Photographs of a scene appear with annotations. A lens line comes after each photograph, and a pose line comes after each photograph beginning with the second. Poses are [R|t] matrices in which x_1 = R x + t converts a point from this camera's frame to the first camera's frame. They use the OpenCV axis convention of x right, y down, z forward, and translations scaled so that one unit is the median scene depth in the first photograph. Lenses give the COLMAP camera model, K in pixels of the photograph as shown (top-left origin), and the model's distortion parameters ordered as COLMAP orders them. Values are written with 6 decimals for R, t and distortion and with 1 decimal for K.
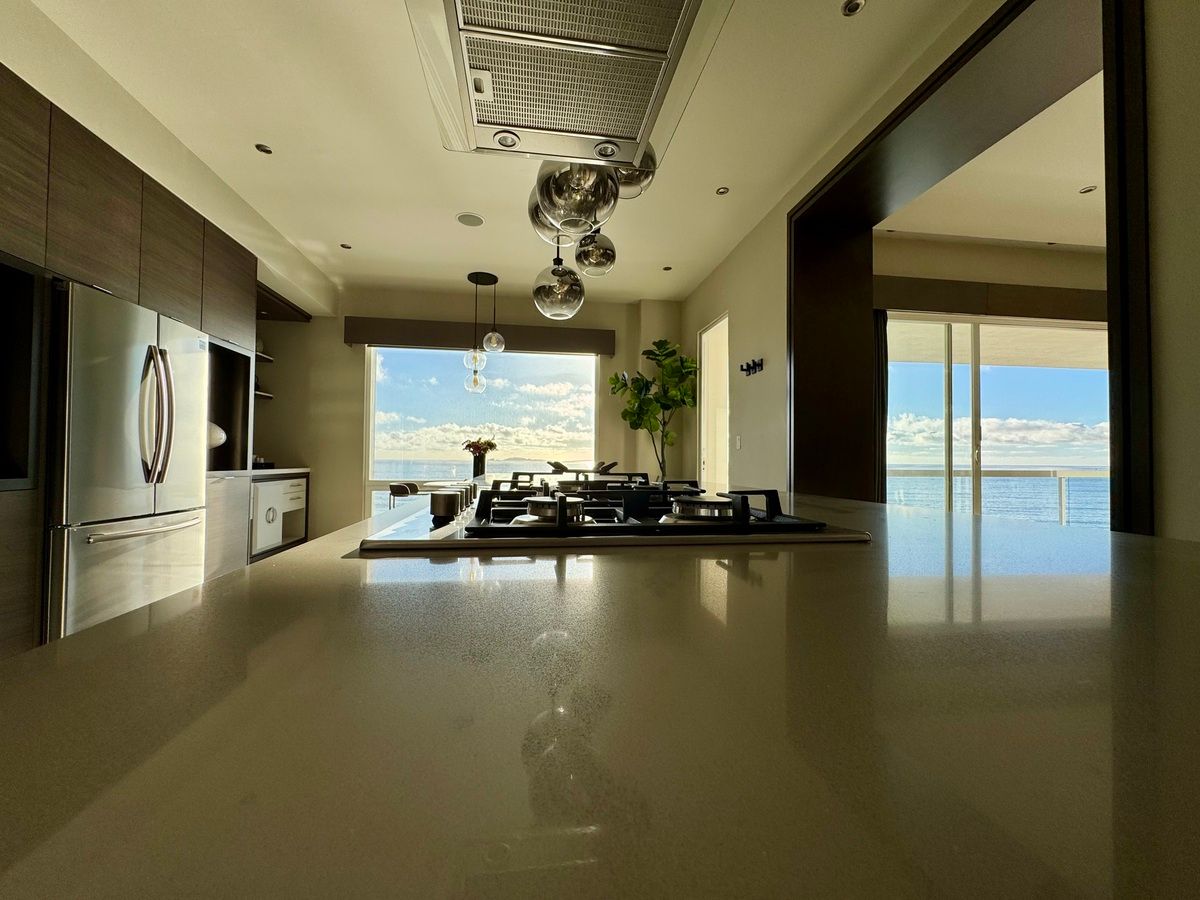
lens RADIAL K [[480.7, 0, 597.1], [0, 480.7, 445.6], [0, 0, 1]] dist [-0.004238, 0.000184]
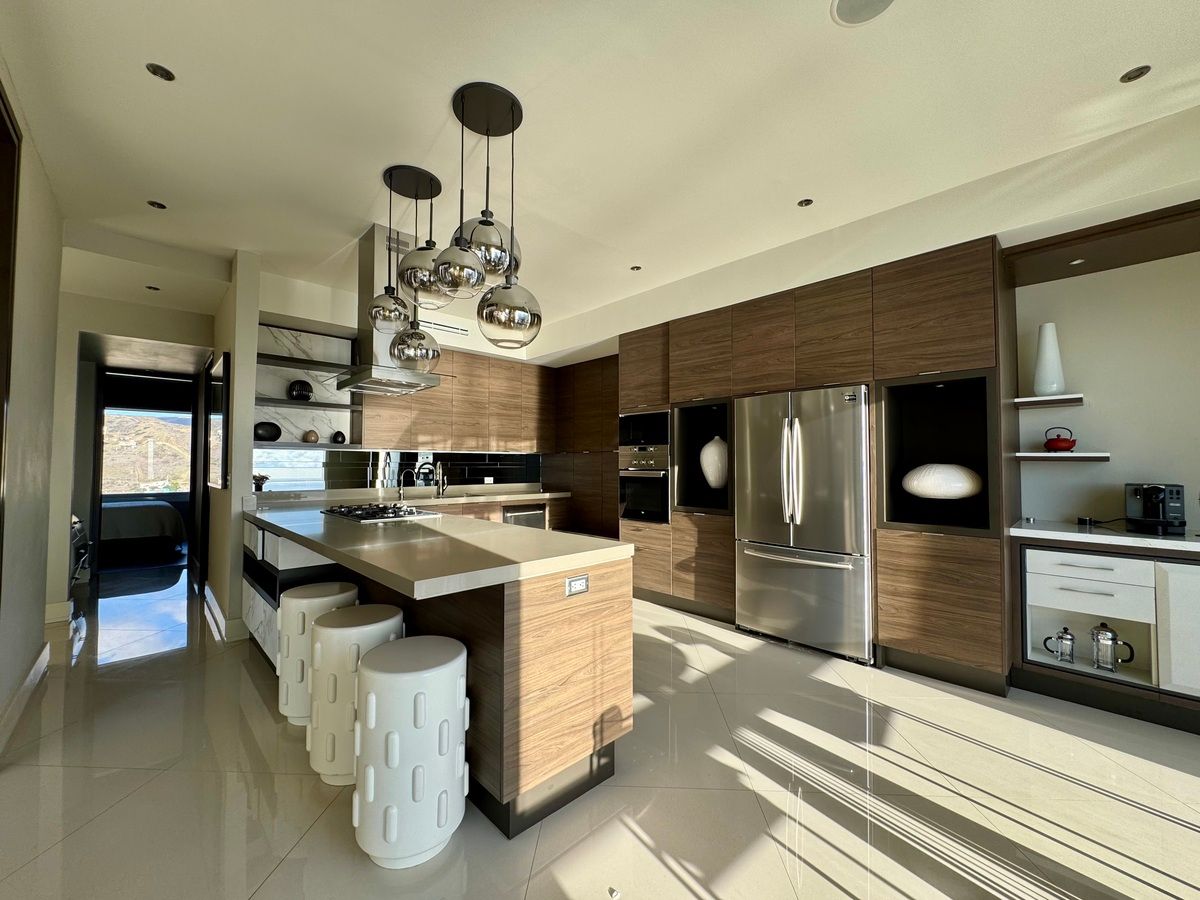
lens RADIAL K [[480.7, 0, 603.1], [0, 480.7, 446.3], [0, 0, 1]] dist [-0.004238, 0.000184]
pose [[-0.807644, -0.030403, -0.588886, 0.137595], [0.010755, 0.997744, -0.066262, -0.024945], [0.589572, -0.059849, -0.805495, 0.908232]]
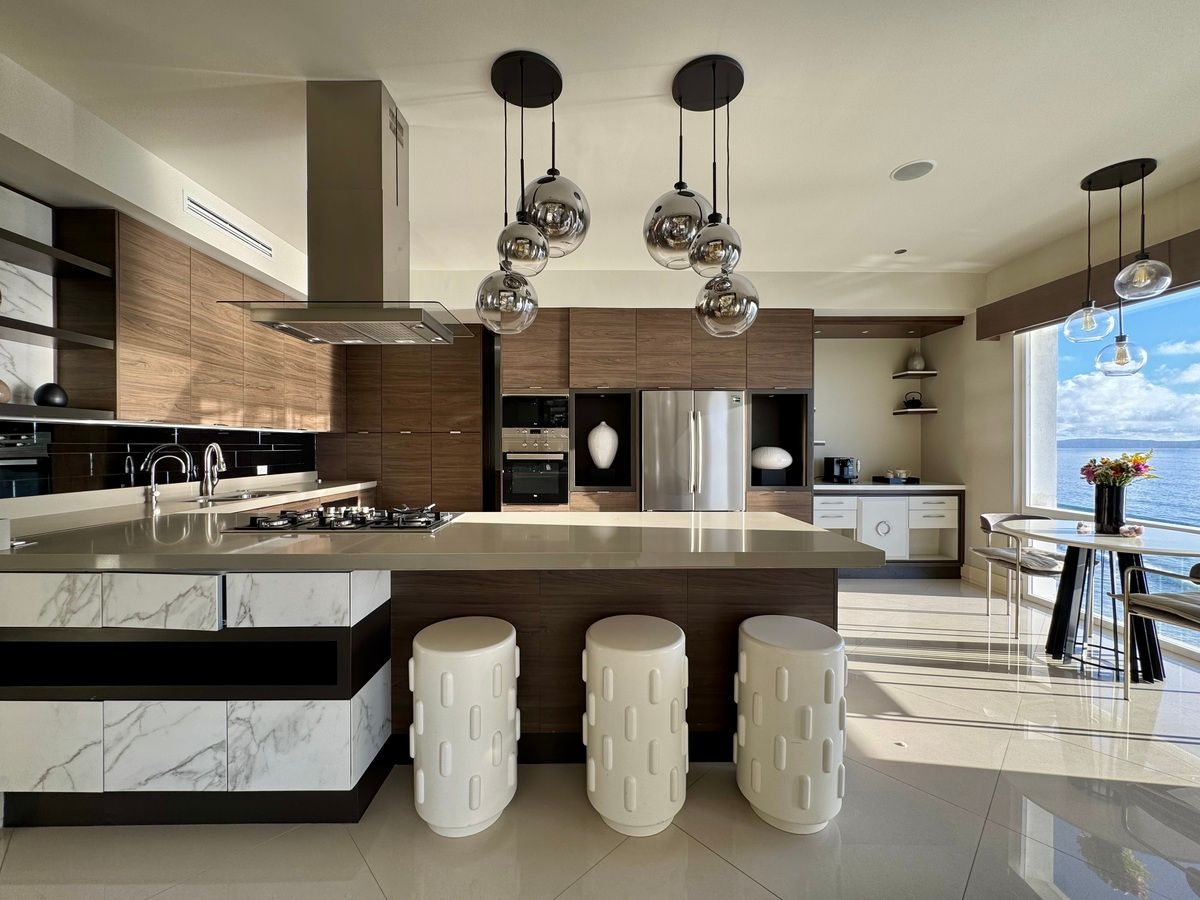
lens RADIAL K [[480.7, 0, 597.5], [0, 480.7, 446.5], [0, 0, 1]] dist [-0.004238, 0.000184]
pose [[-0.129338, -0.007196, -0.991574, 0.409295], [0.027340, 0.999568, -0.010820, -0.038360], [0.991224, -0.028509, -0.129085, 0.456517]]
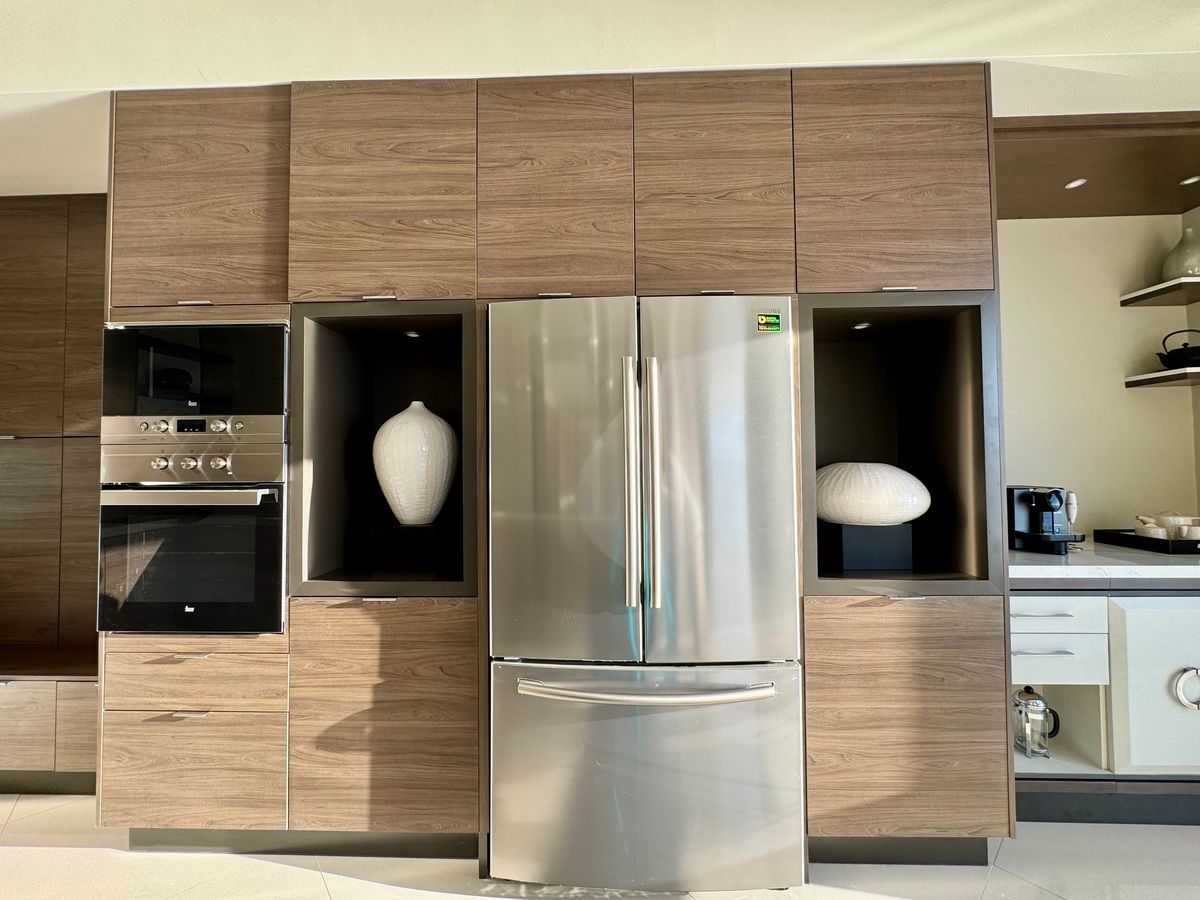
lens RADIAL K [[480.7, 0, 595.5], [0, 480.7, 449.1], [0, 0, 1]] dist [-0.004238, 0.000184]
pose [[-0.178773, -0.038163, -0.983150, -0.190498], [0.036581, 0.998299, -0.045403, -0.039419], [0.983210, -0.044082, -0.177073, 0.542207]]
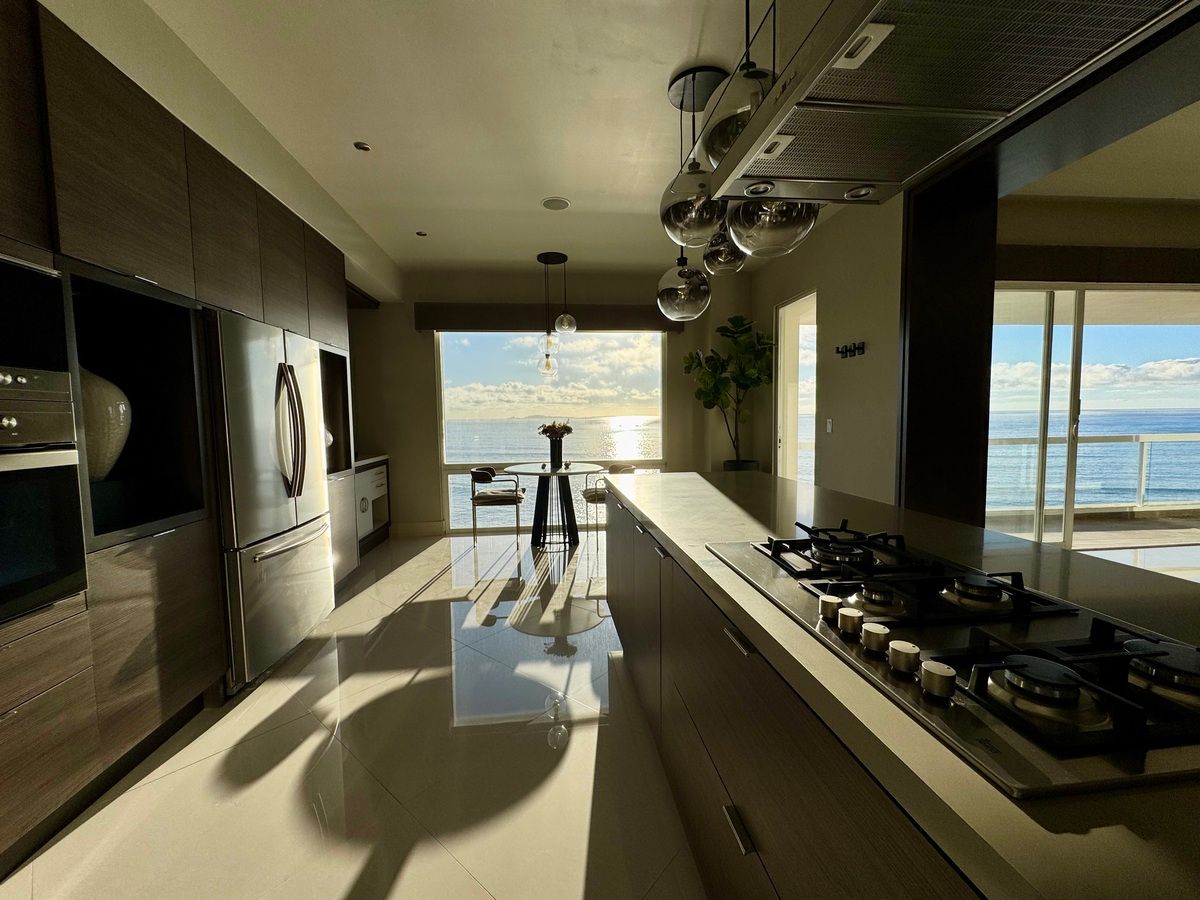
lens RADIAL K [[480.7, 0, 597.4], [0, 480.7, 444.1], [0, 0, 1]] dist [-0.004238, 0.000184]
pose [[0.998821, -0.019752, -0.044352, -0.113900], [0.023639, 0.995760, 0.088896, -0.057572], [0.042408, -0.089840, 0.995053, 0.002272]]
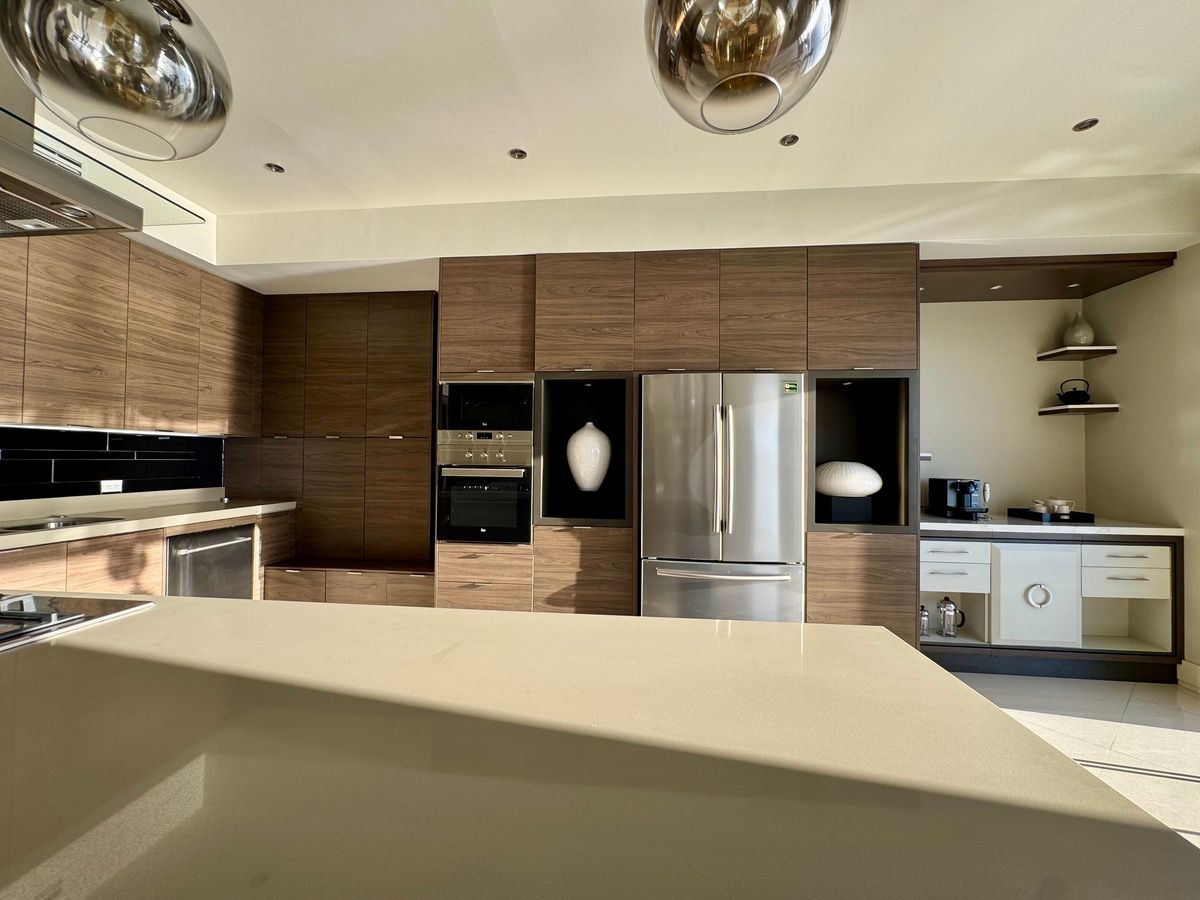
lens RADIAL K [[480.7, 0, 597.1], [0, 480.7, 447.9], [0, 0, 1]] dist [-0.004238, 0.000184]
pose [[-0.240497, -0.032341, -0.970111, 0.099513], [0.016133, 0.999174, -0.037309, -0.038255], [0.970516, -0.024623, -0.239777, 0.510936]]
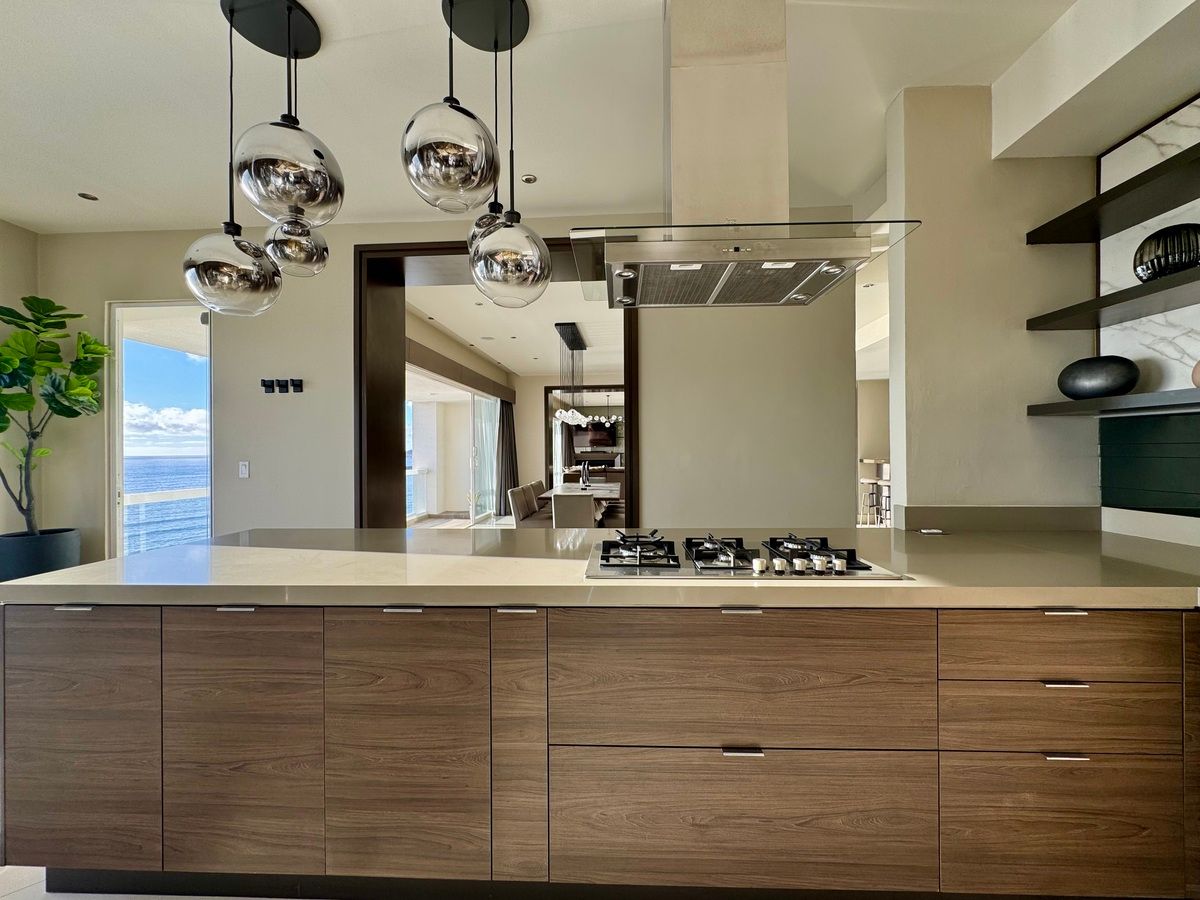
lens RADIAL K [[480.7, 0, 600.3], [0, 480.7, 448.6], [0, 0, 1]] dist [-0.004238, 0.000184]
pose [[0.189942, -0.010515, 0.981739, -0.333985], [-0.019279, 0.999710, 0.014438, -0.056187], [-0.981606, -0.021669, 0.189684, 0.204384]]
